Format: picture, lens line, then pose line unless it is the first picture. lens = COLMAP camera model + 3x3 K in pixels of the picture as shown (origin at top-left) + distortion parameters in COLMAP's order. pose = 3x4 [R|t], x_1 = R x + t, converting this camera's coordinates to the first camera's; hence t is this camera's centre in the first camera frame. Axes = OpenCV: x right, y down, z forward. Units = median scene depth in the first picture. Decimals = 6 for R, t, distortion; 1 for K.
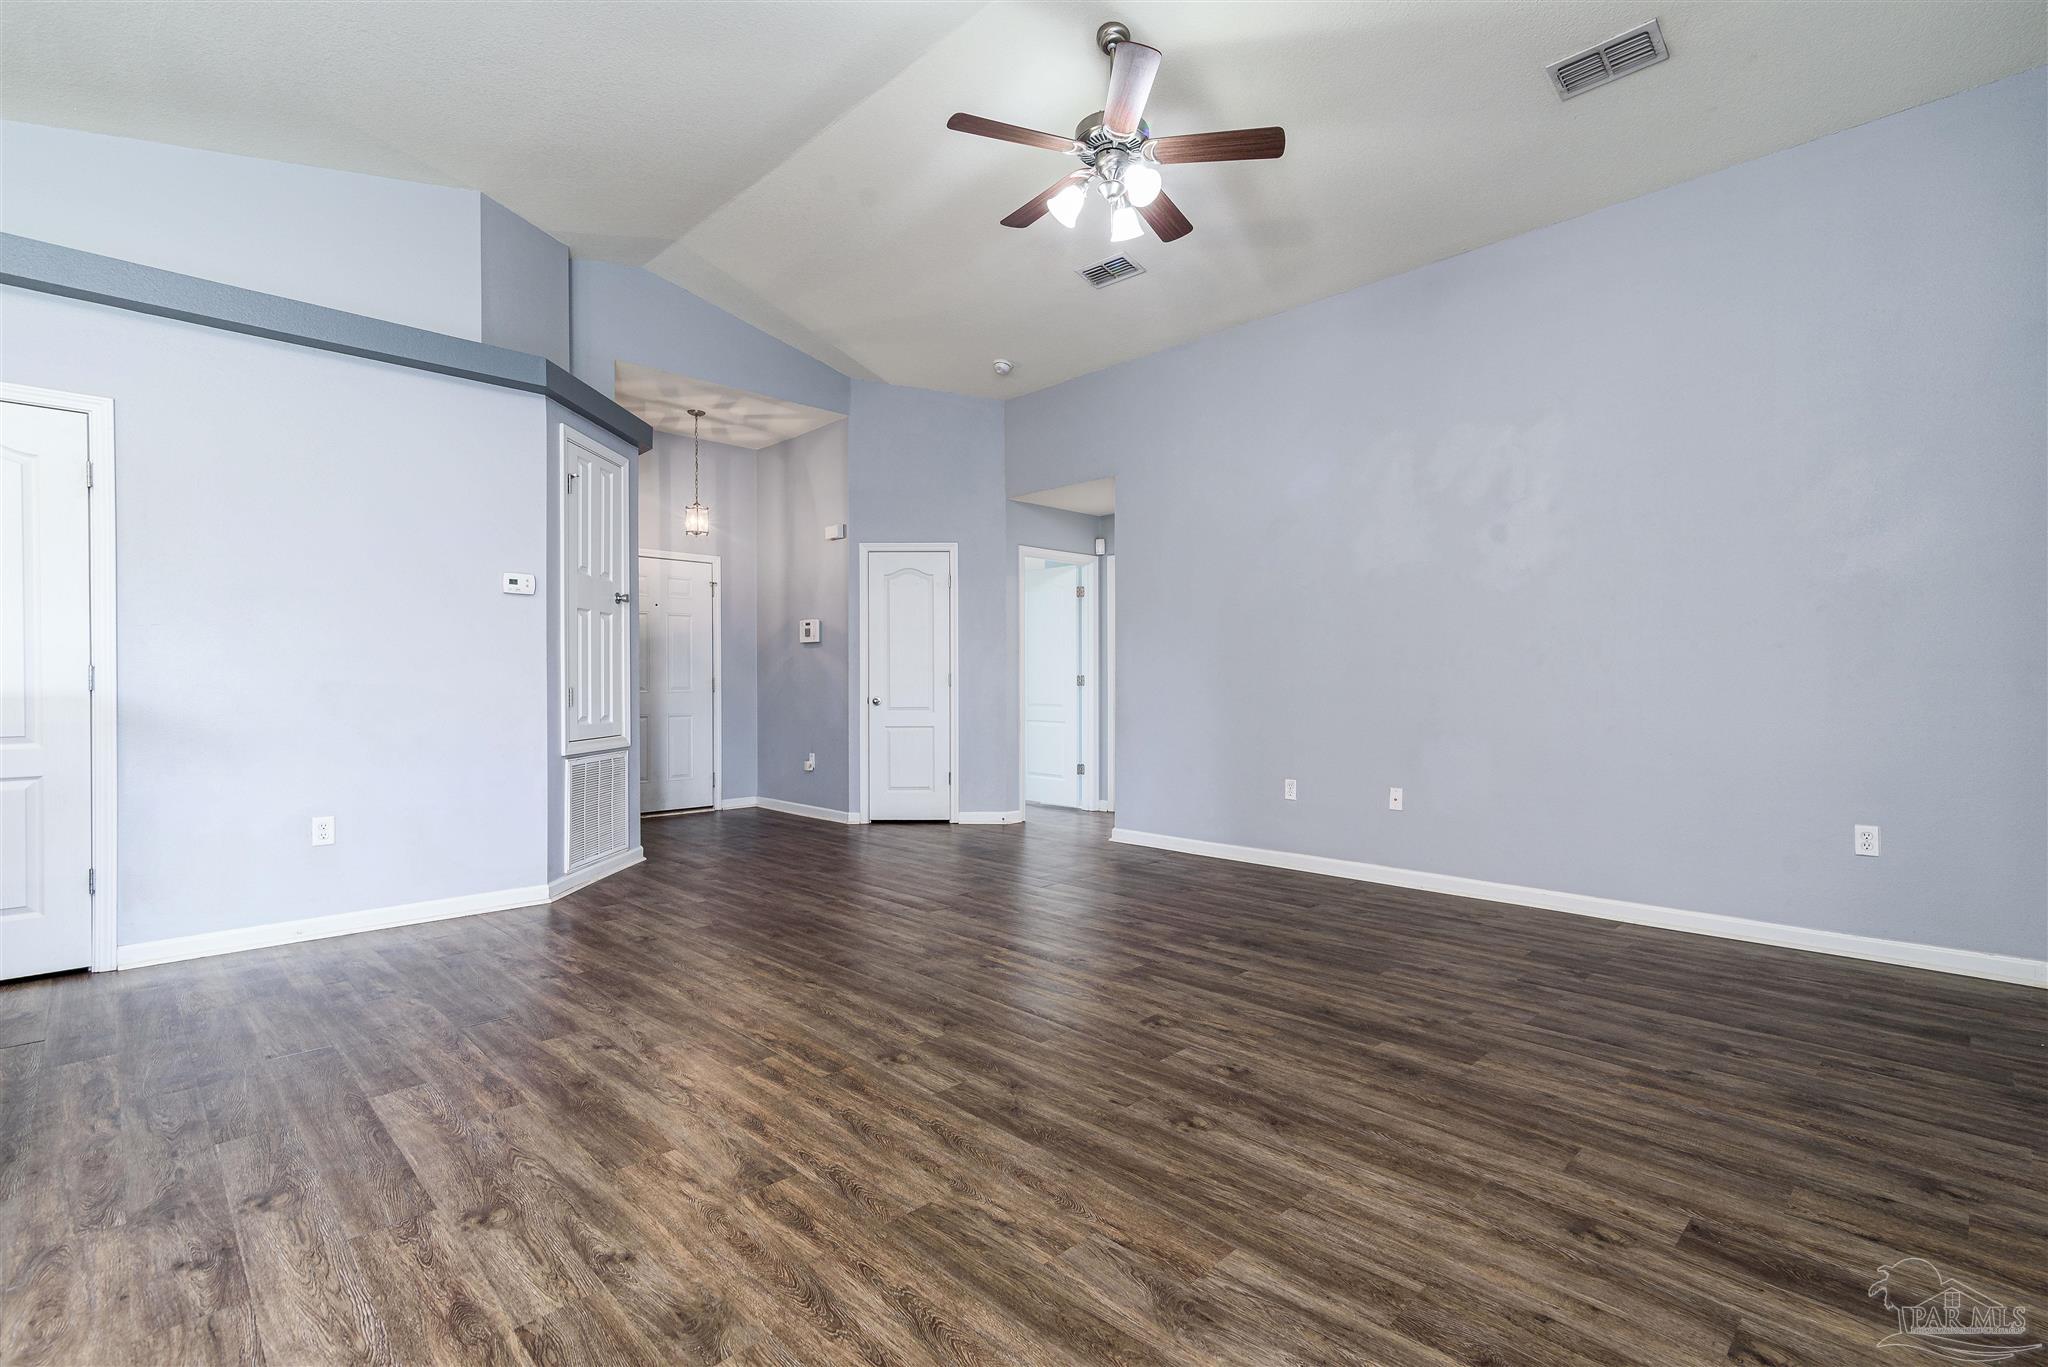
lens RADIAL K [[921.2, 0, 1030.2], [0, 921.2, 690.6], [0, 0, 1]] dist [0.009435, -0.000159]
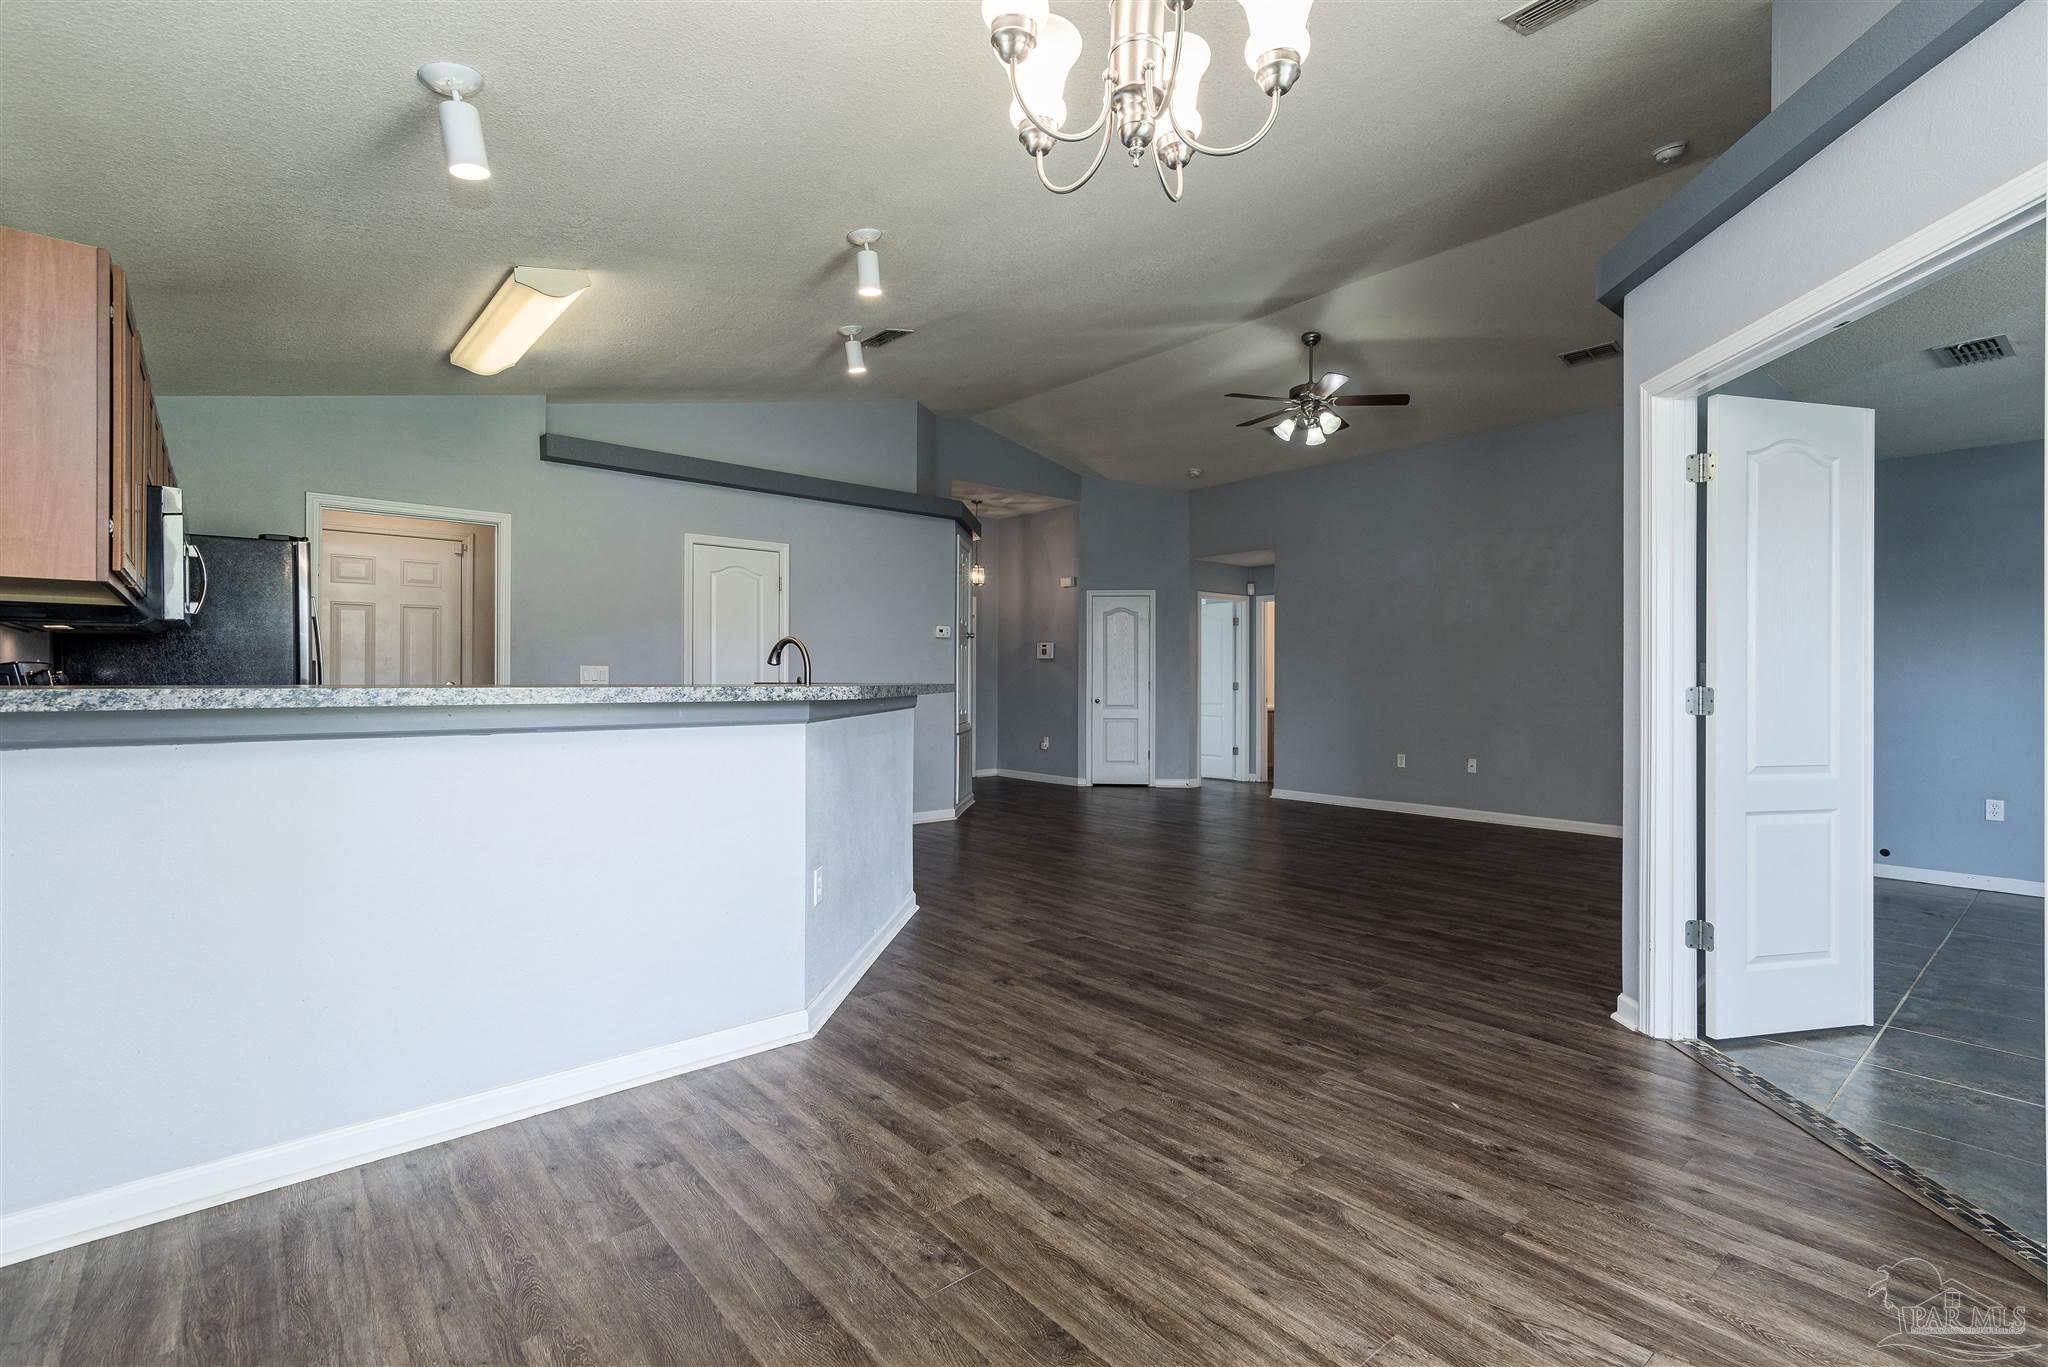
lens RADIAL K [[917.6, 0, 1024.0], [0, 917.6, 683.5], [0, 0, 1]] dist [-0.001175, -0.000235]
pose [[0.996824, 0.004570, -0.079499, -0.184505], [-0.004892, 0.999981, -0.003860, -0.010266], [0.079480, 0.004236, 0.996827, -0.473749]]
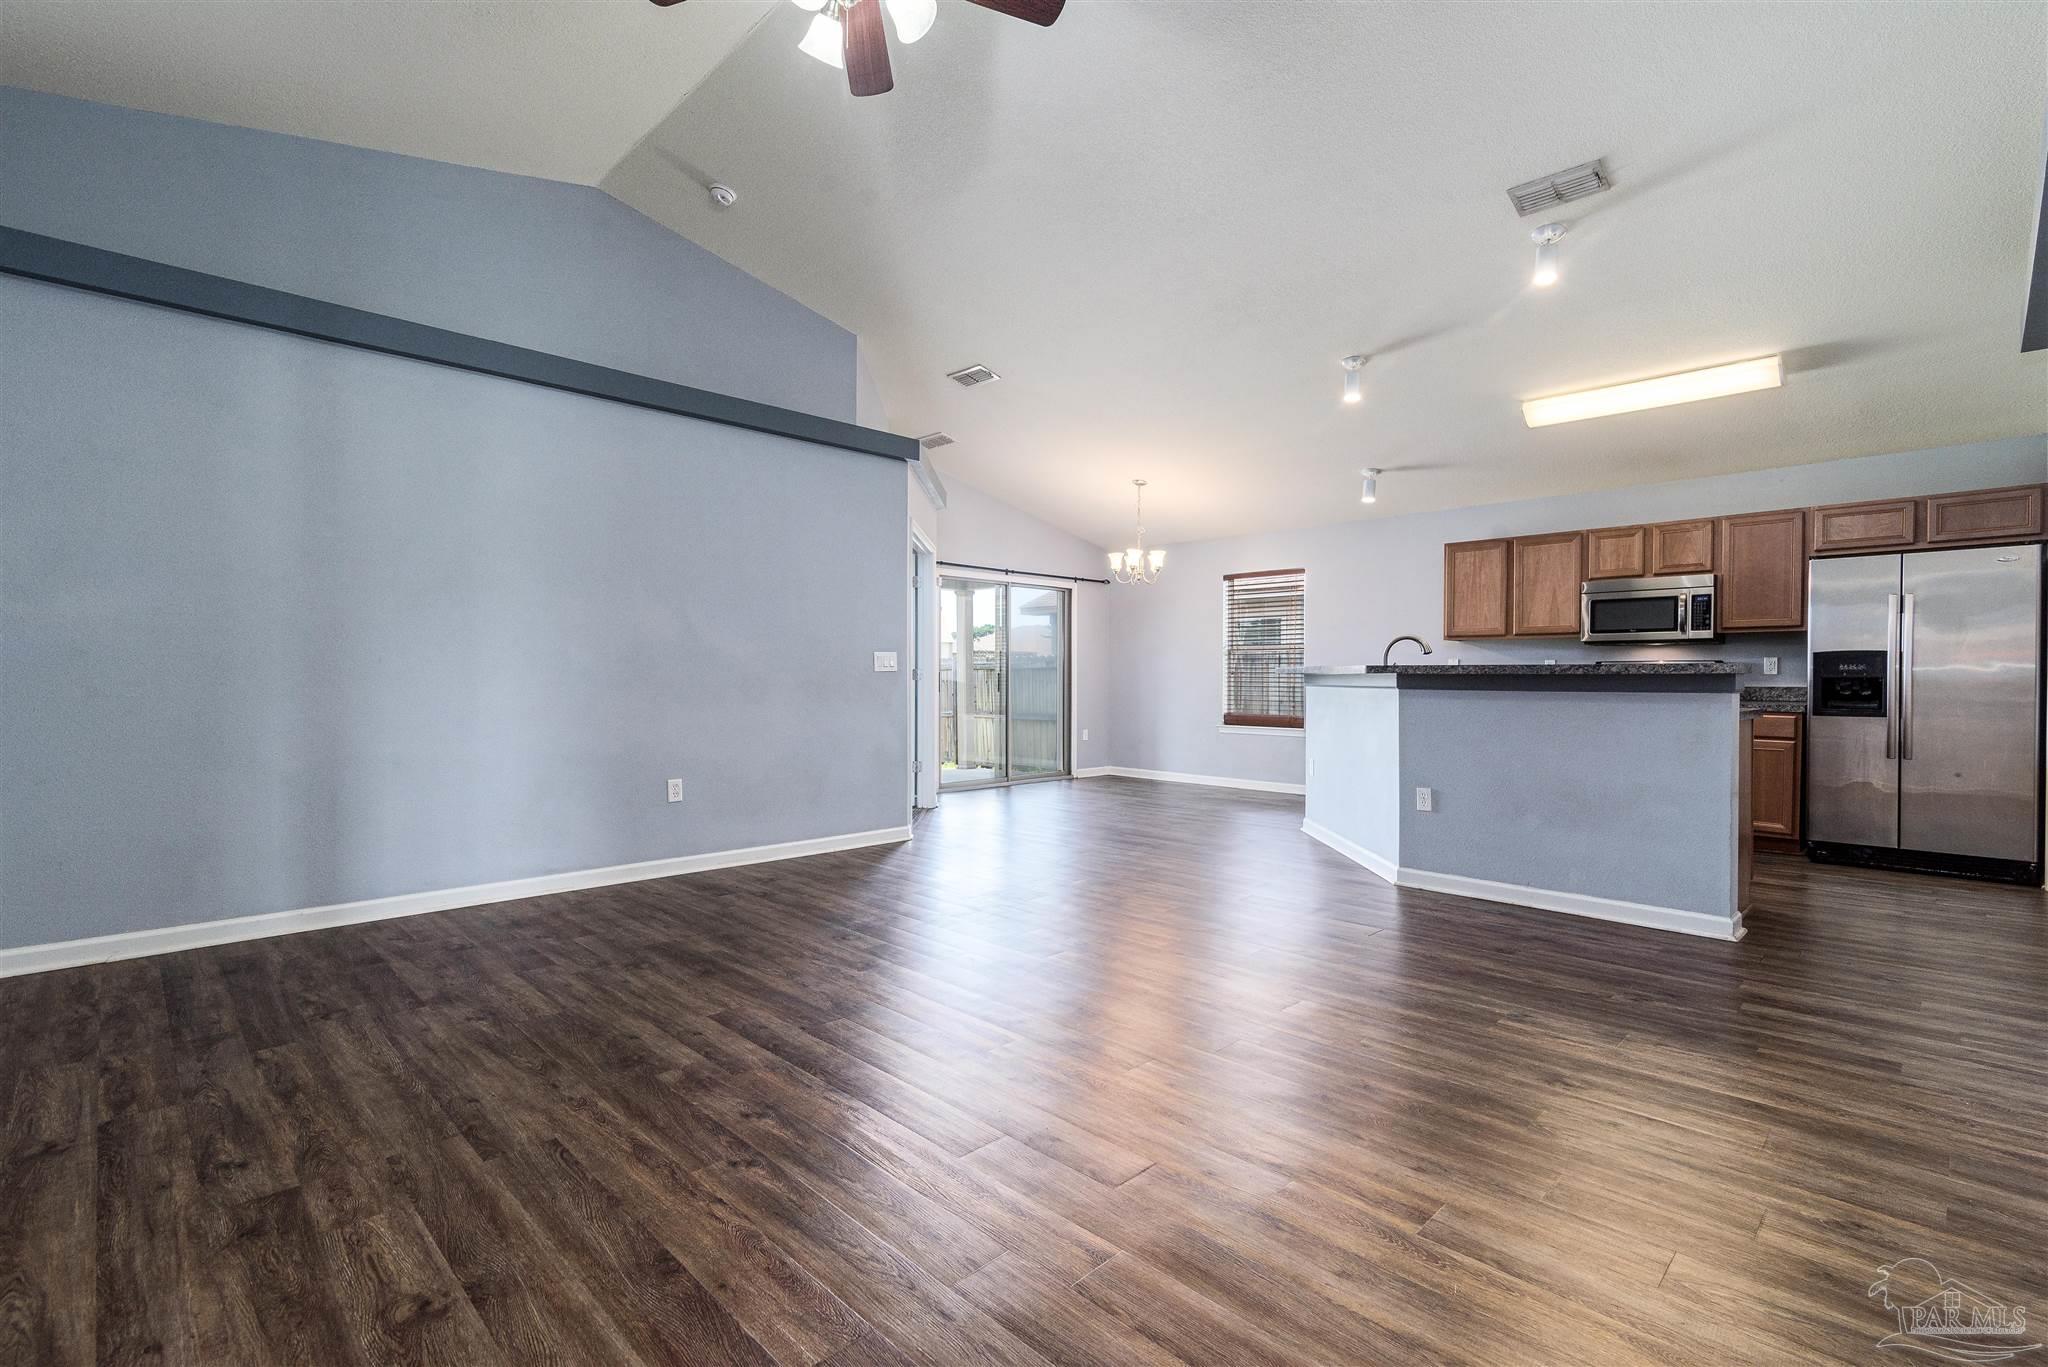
lens RADIAL K [[935.0, 0, 1038.3], [0, 935.0, 689.6], [0, 0, 1]] dist [0.008337, -0.000578]
pose [[-0.999973, -0.000477, -0.007351, -0.032526], [-0.000627, 0.999792, 0.020399, -0.007078], [0.007340, 0.020403, -0.999765, 0.989471]]
